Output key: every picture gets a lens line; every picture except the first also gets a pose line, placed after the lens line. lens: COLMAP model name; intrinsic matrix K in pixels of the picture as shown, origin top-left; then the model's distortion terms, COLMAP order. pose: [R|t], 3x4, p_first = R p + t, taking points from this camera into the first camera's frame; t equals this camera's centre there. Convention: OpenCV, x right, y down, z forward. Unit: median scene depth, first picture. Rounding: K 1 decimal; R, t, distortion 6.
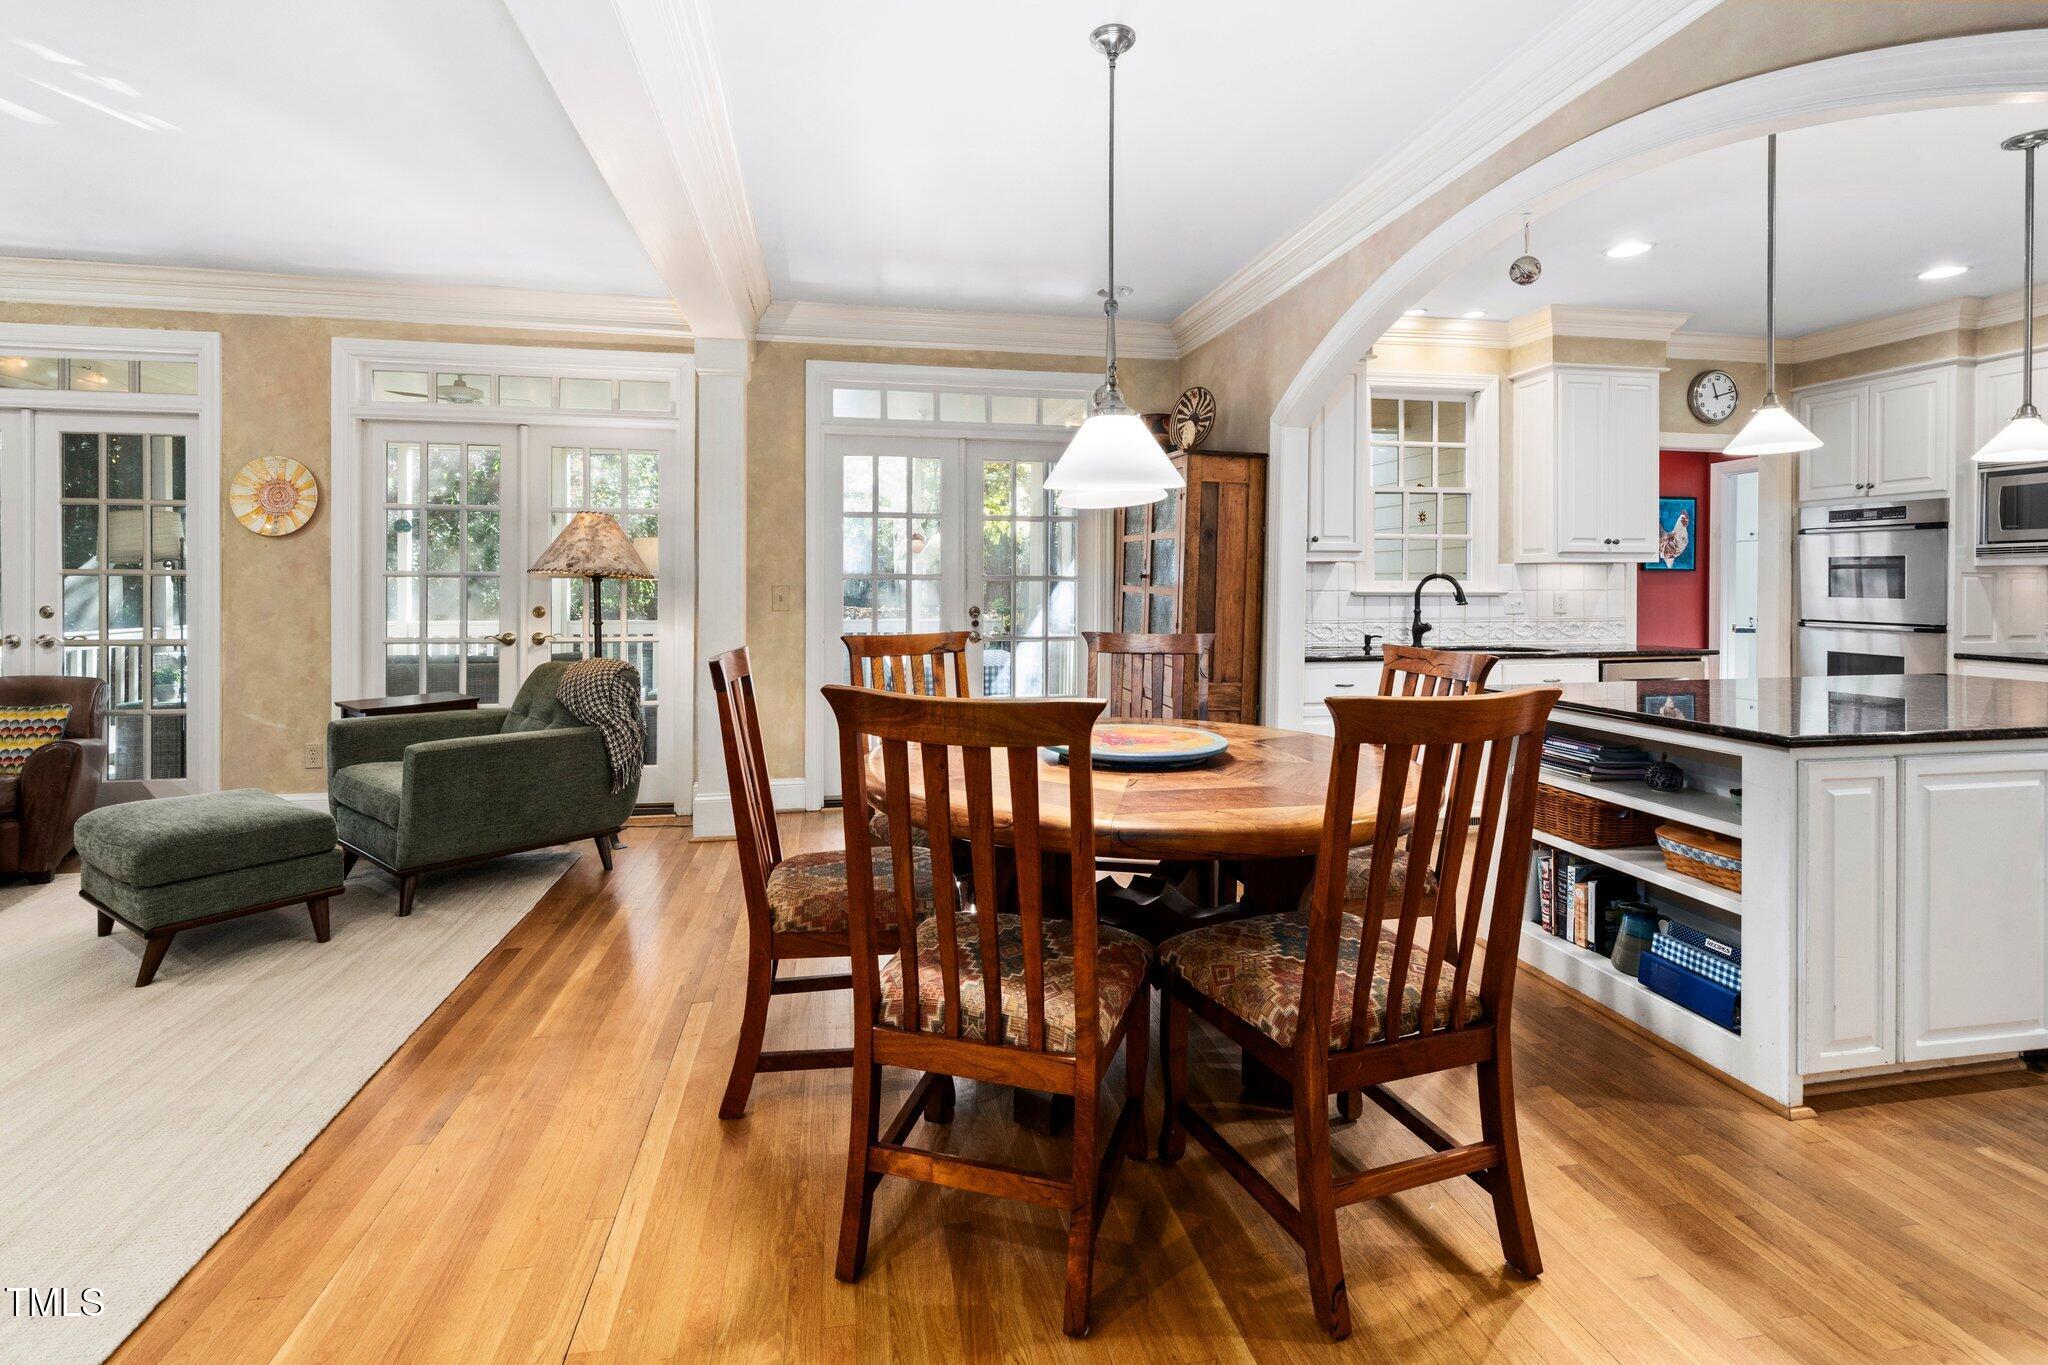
lens RADIAL K [[933.8, 0, 1013.0], [0, 933.8, 588.6], [0, 0, 1]] dist [-0.002569, 0.000503]
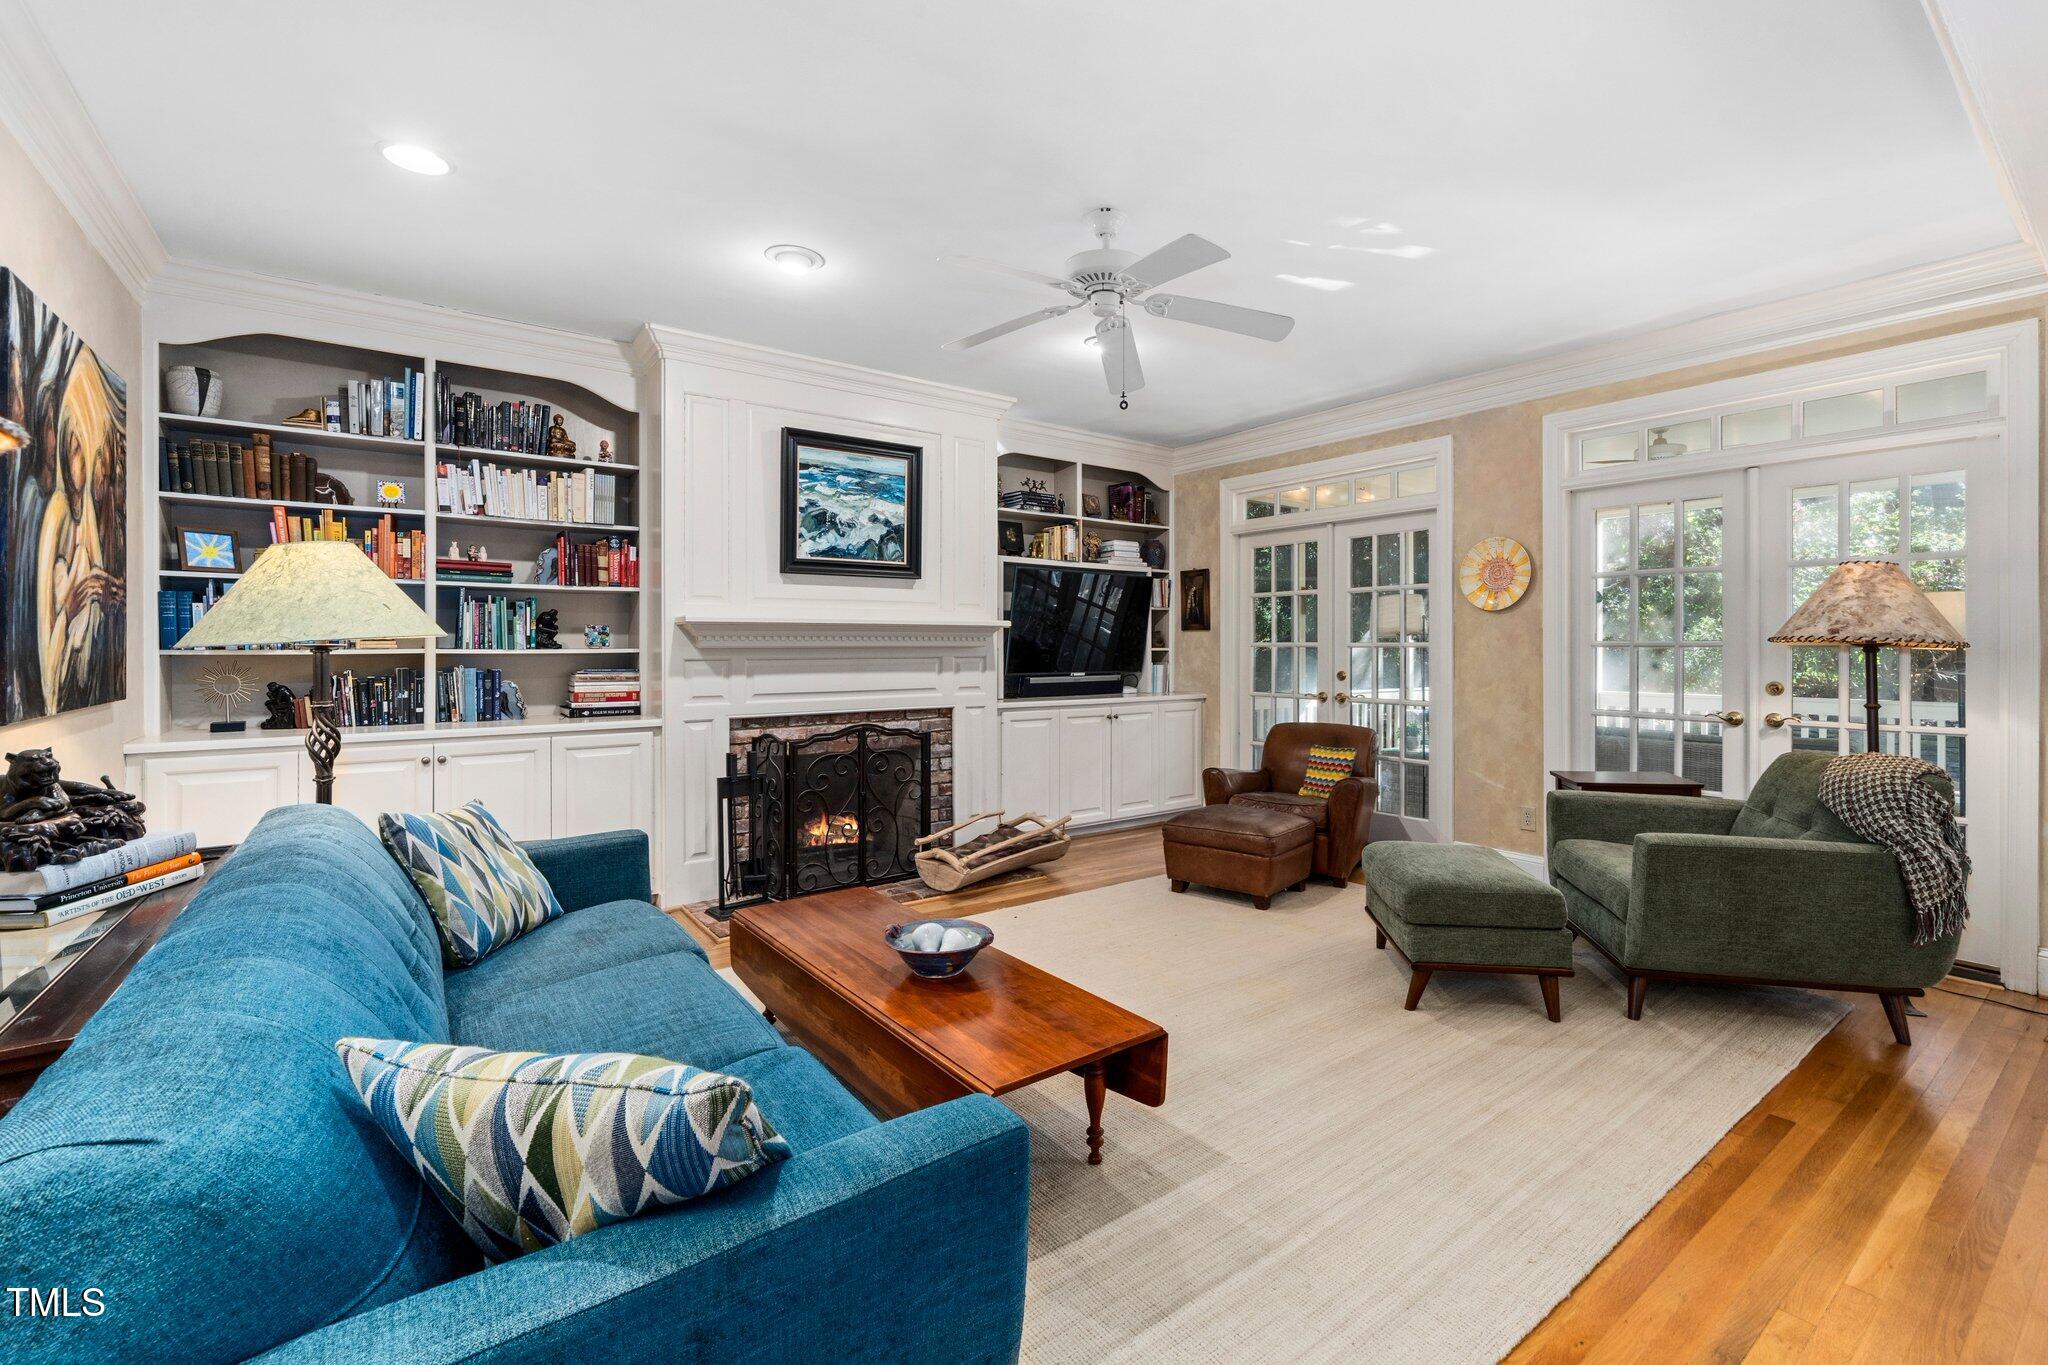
lens RADIAL K [[888.8, 0, 1065.8], [0, 888.8, 638.3], [0, 0, 1]] dist [-0.001550, -0.001131]
pose [[0.458378, -0.014897, -0.888632, -0.097706], [-0.003504, 0.999821, -0.018569, -0.002830], [0.888750, 0.011626, 0.458244, 0.078189]]
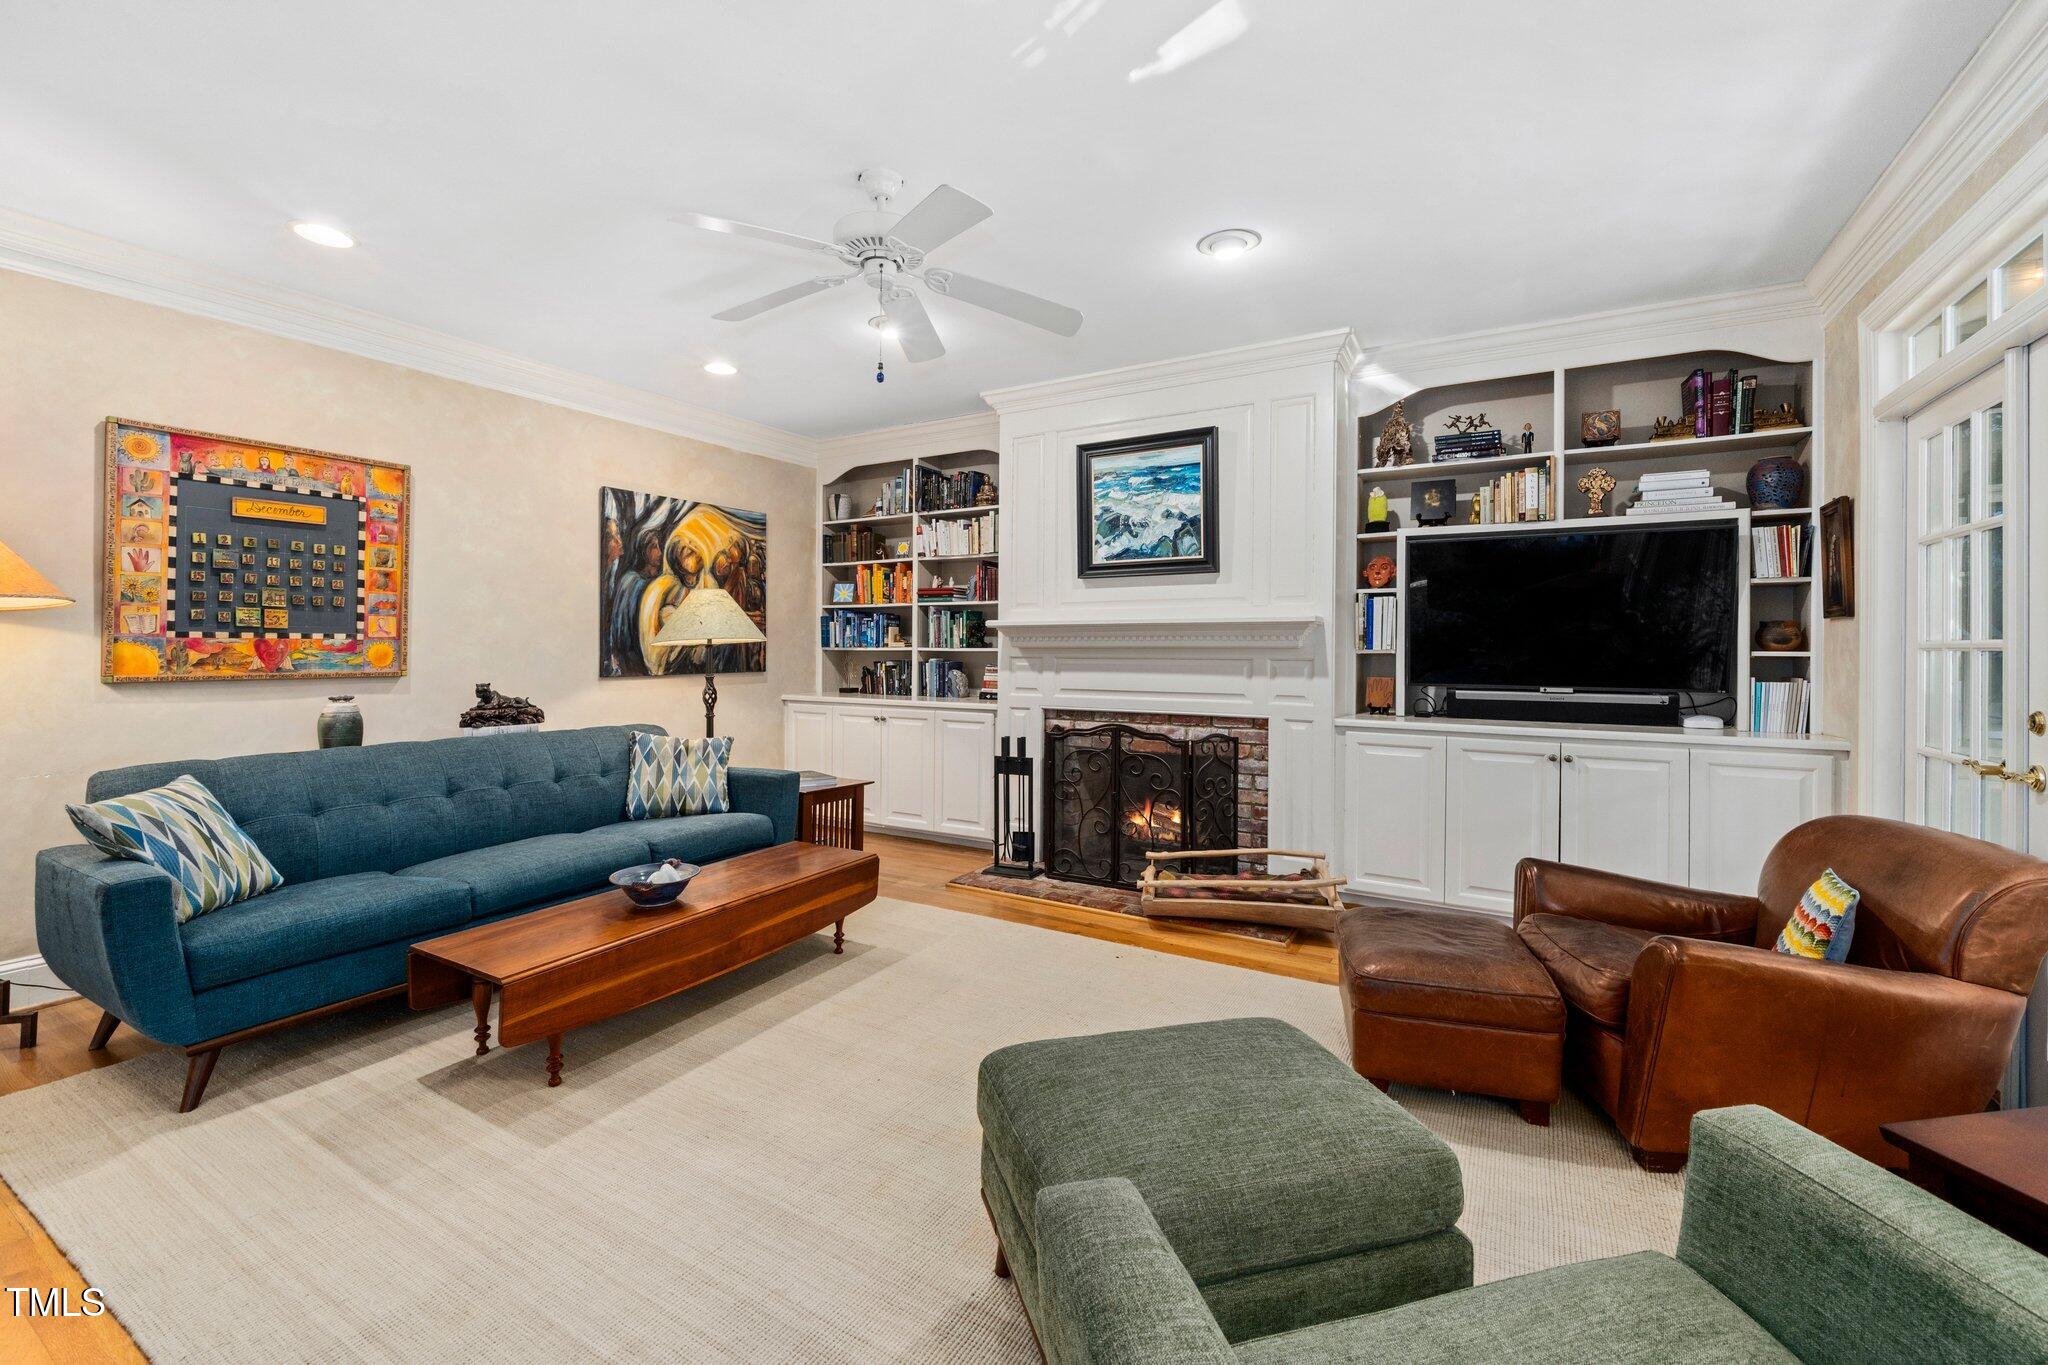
lens RADIAL K [[838.9, 0, 1013.2], [0, 838.9, 640.6], [0, 0, 1]] dist [-0.002292, 0.000648]
pose [[-0.652422, -0.014822, -0.757711, -0.292023], [-0.014016, 0.999874, -0.007490, -0.009059], [0.757726, 0.005734, -0.652547, 0.832545]]
